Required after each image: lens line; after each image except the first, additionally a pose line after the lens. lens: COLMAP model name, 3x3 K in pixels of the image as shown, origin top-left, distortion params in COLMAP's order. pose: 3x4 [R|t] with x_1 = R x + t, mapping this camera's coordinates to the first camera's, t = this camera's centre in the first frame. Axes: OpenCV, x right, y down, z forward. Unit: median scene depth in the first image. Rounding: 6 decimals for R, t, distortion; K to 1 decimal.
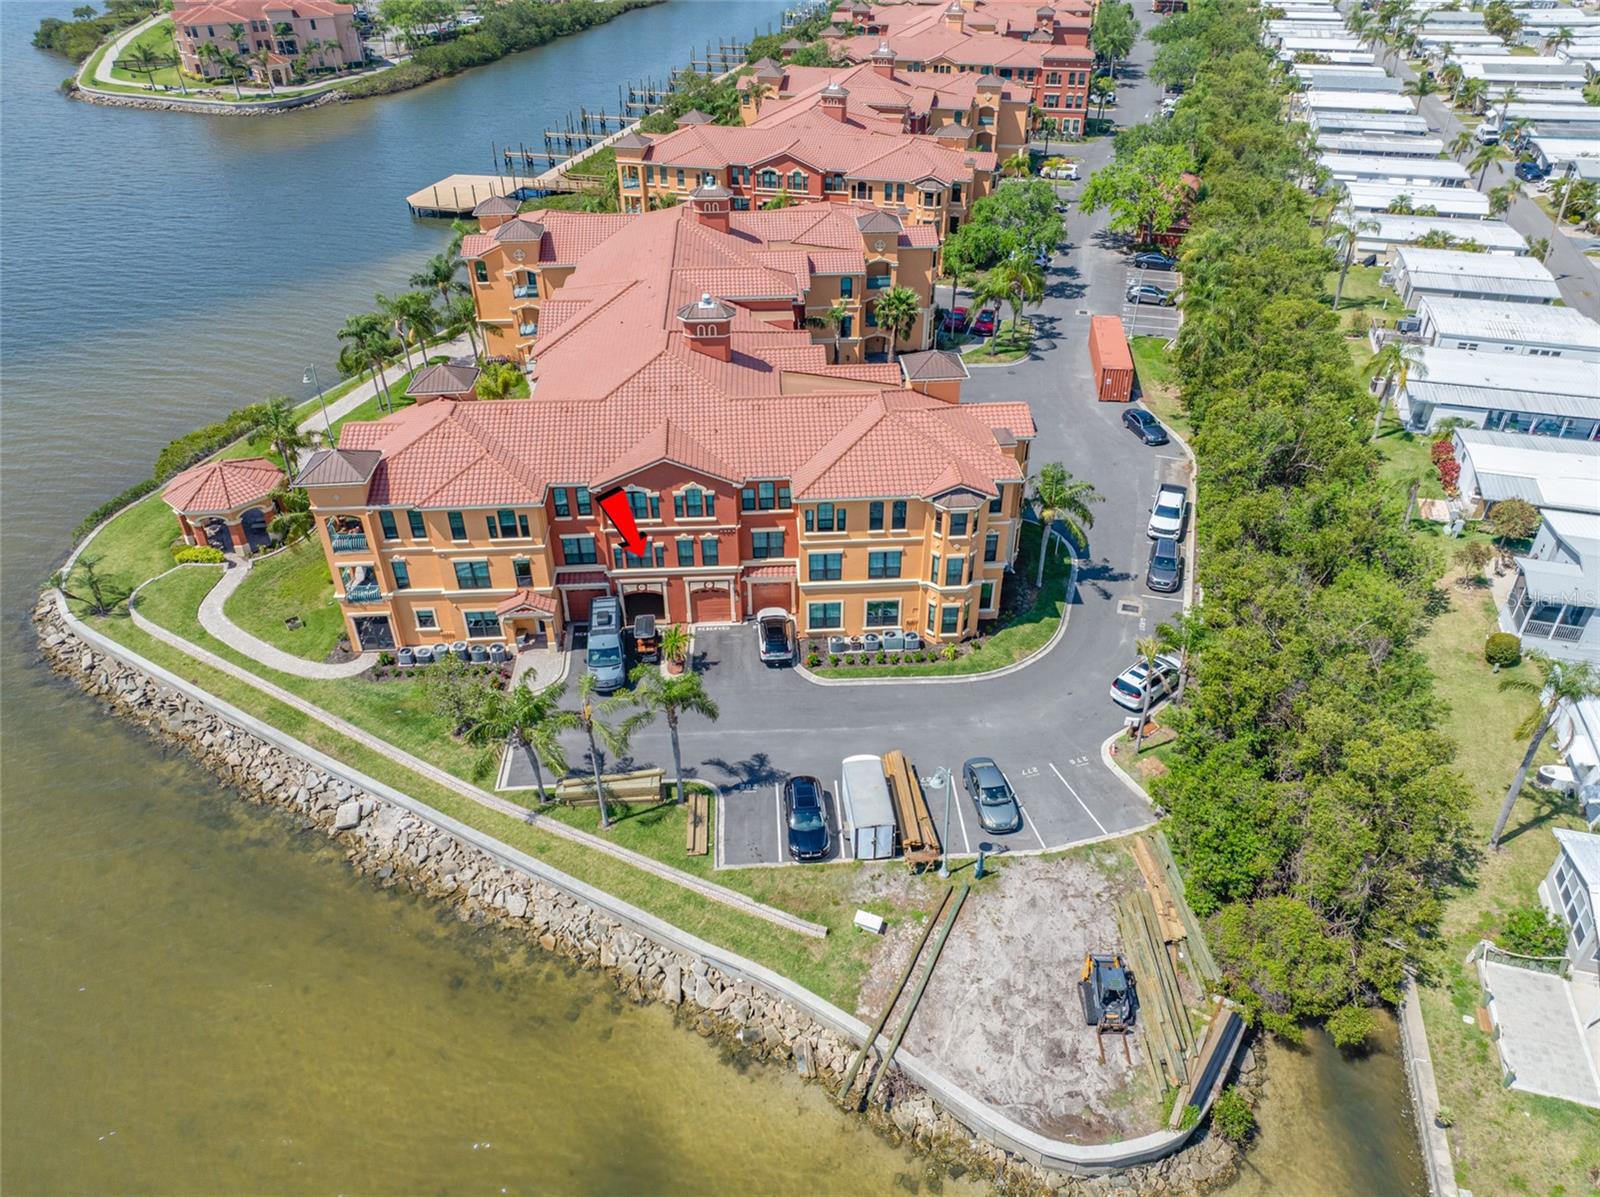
lens RADIAL K [[1120.2, 0, 807.1], [0, 1120.2, 599.6], [0, 0, 1]] dist [-0.004244, -0.001110]
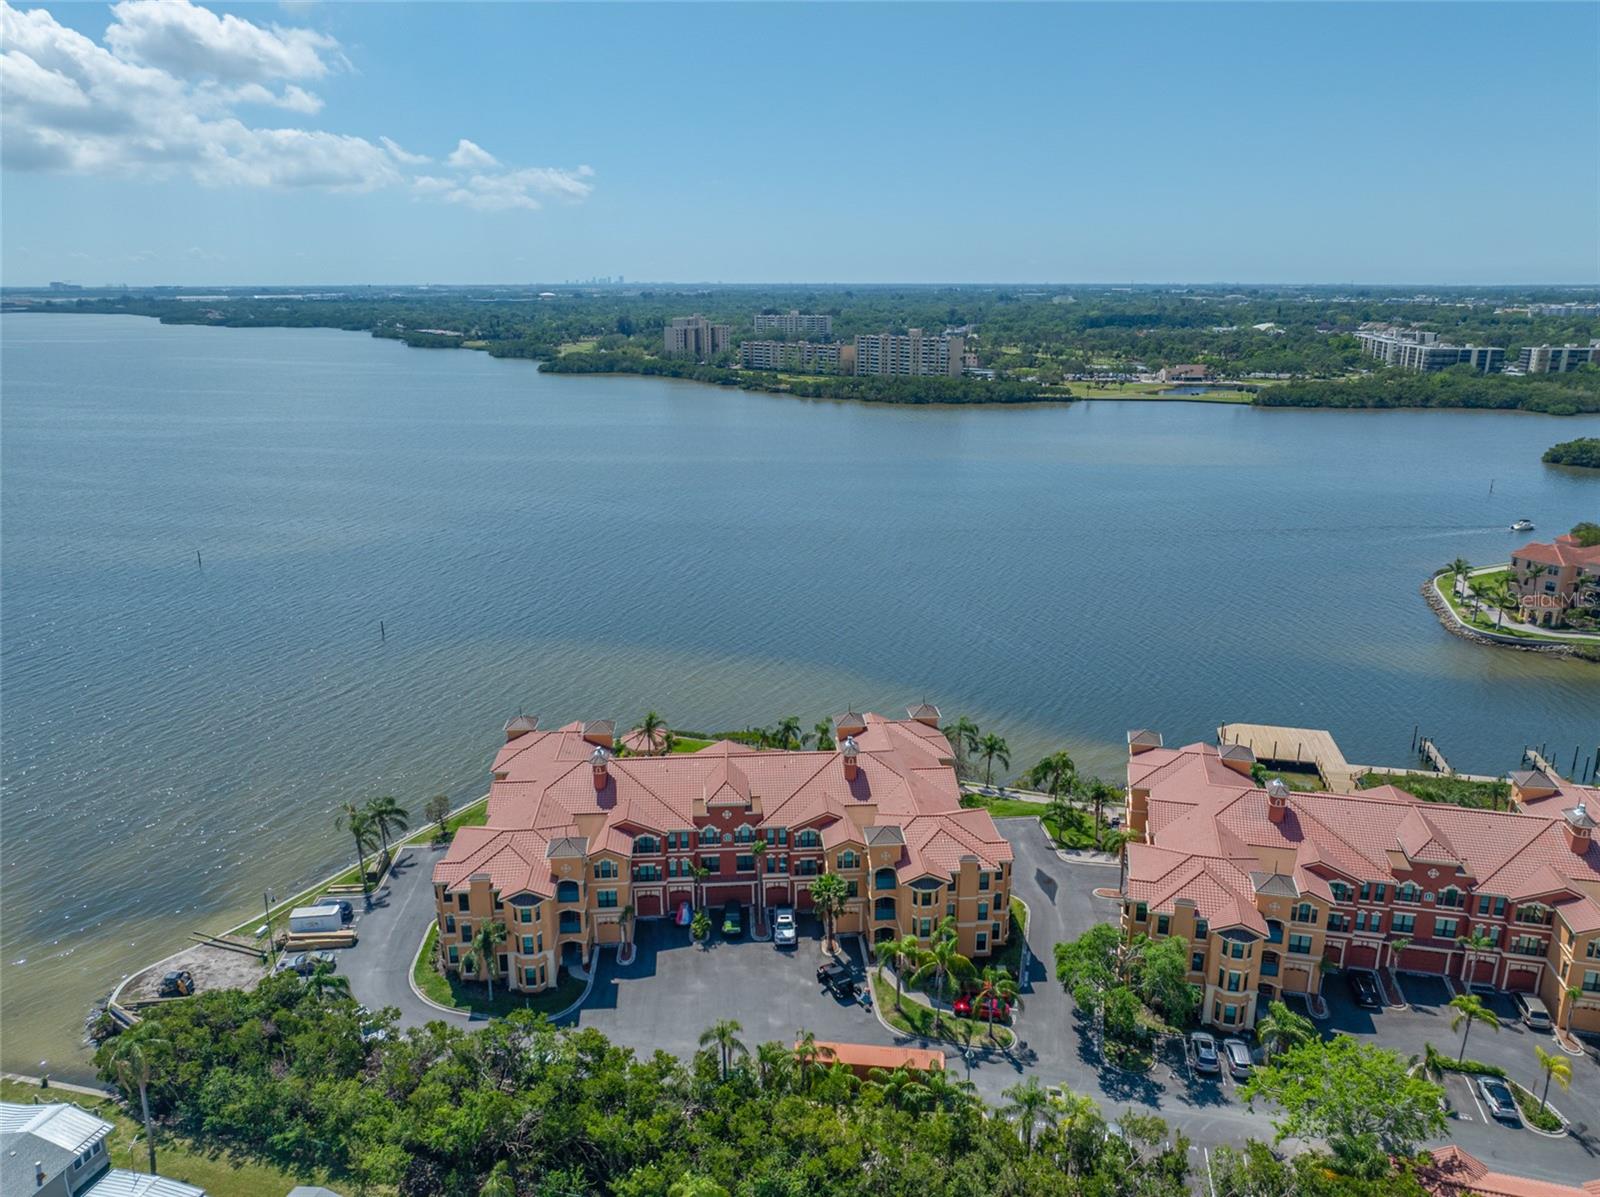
lens RADIAL K [[1119.1, 0, 802.5], [0, 1119.1, 600.6], [0, 0, 1]] dist [-0.006950, -0.003170]
pose [[0.016506, 0.278434, -0.960313, 1.509259], [-0.565158, 0.794897, 0.220759, -1.005672], [0.824818, 0.539085, 0.170480, 0.826147]]
